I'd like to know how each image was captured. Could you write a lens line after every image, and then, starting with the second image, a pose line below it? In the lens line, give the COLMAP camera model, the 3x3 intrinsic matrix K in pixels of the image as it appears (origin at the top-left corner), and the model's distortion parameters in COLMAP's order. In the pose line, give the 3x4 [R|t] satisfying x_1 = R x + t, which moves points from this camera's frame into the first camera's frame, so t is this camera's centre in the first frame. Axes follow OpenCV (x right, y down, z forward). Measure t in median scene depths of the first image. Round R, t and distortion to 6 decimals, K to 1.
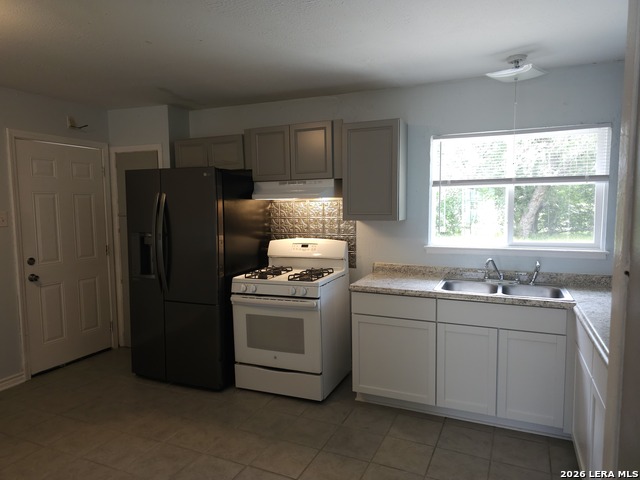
lens RADIAL K [[429.0, 0, 319.4], [0, 429.0, 241.5], [0, 0, 1]] dist [0.048357, -0.069714]
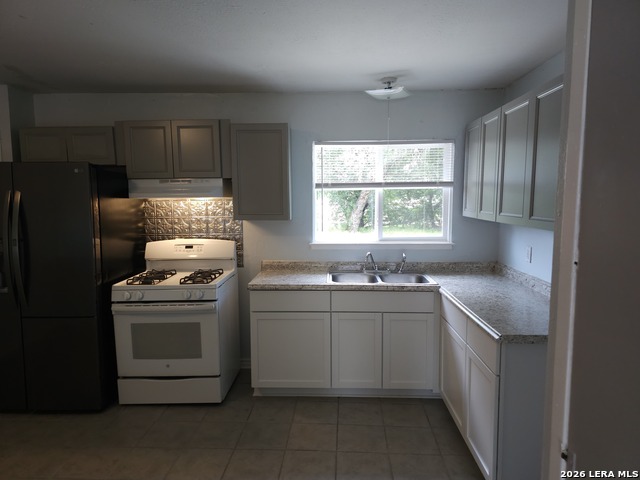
lens RADIAL K [[429.0, 0, 319.4], [0, 429.0, 241.5], [0, 0, 1]] dist [0.048357, -0.069714]
pose [[0.926388, -0.031607, 0.375242, -0.139703], [0.027841, 0.999493, 0.015454, -0.009954], [-0.375541, -0.003869, 0.926798, -0.006887]]
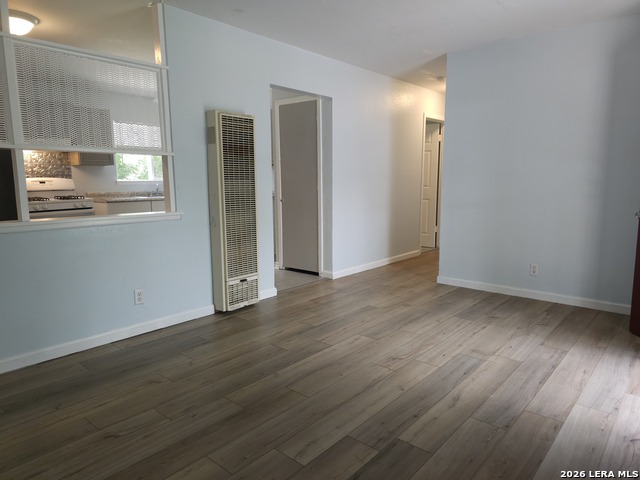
lens RADIAL K [[429.0, 0, 319.4], [0, 429.0, 241.5], [0, 0, 1]] dist [0.048357, -0.069714]
pose [[0.294217, -0.123910, 0.947672, -1.313332], [0.093563, 0.990531, 0.100466, 0.167191], [-0.951148, 0.059108, 0.303024, -0.369870]]
